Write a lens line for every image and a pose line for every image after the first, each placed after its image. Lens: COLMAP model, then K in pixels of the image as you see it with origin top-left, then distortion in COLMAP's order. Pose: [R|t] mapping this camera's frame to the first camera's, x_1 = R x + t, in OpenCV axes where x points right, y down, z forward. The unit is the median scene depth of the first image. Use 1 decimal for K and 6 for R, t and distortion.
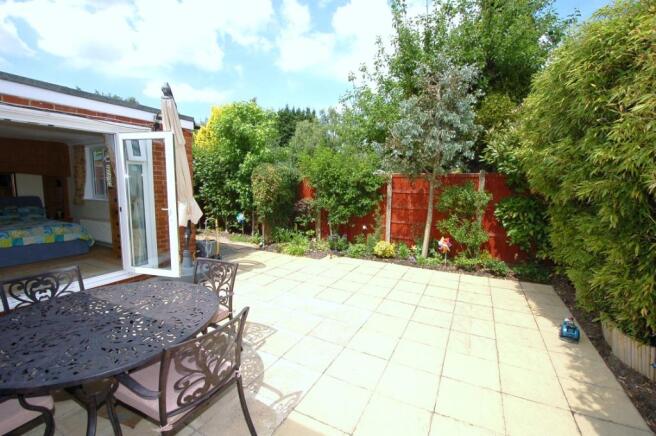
lens RADIAL K [[290.3, 0, 329.7], [0, 290.3, 218.1], [0, 0, 1]] dist [0.025510, -0.028931]
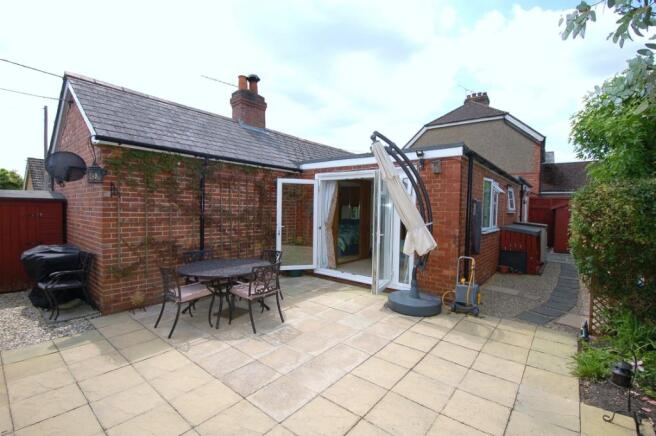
lens RADIAL K [[290.3, 0, 329.7], [0, 290.3, 218.1], [0, 0, 1]] dist [0.025510, -0.028931]
pose [[-0.184117, 0.017658, -0.982746, 0.450115], [-0.143419, 0.988655, 0.044633, -0.084975], [0.972385, 0.149162, -0.179496, 0.709692]]
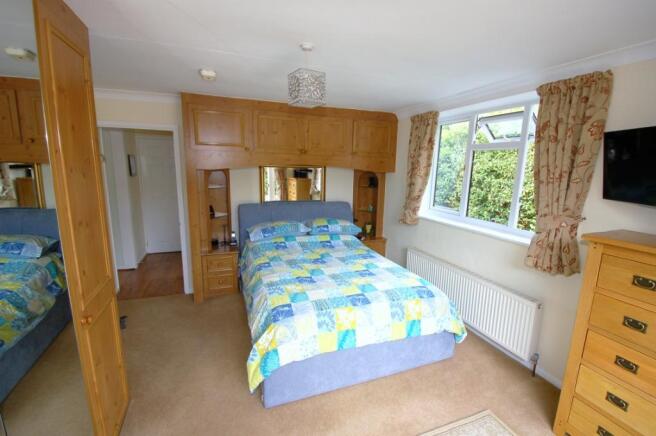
lens RADIAL K [[290.3, 0, 329.7], [0, 290.3, 218.1], [0, 0, 1]] dist [0.025510, -0.028931]
pose [[0.751261, 0.123705, -0.648309, -0.680695], [-0.095494, 0.992315, 0.078687, -0.098066], [0.653061, 0.002795, 0.757301, 0.528698]]
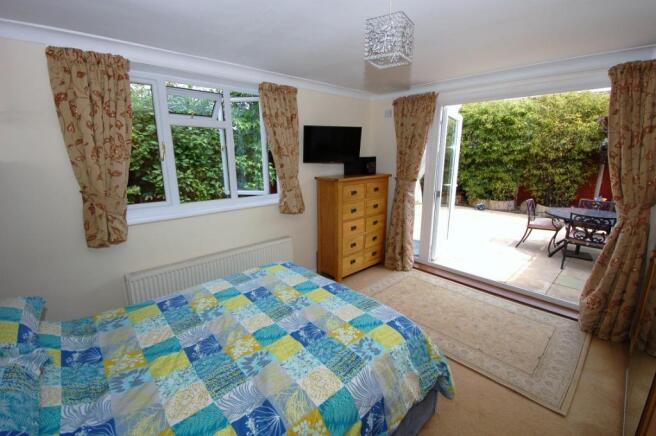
lens RADIAL K [[290.3, 0, 329.7], [0, 290.3, 218.1], [0, 0, 1]] dist [0.025510, -0.028931]
pose [[0.334162, -0.219052, 0.916707, -1.207166], [0.119582, 0.974611, 0.189298, -0.120622], [-0.934899, 0.046365, 0.351872, 0.722425]]
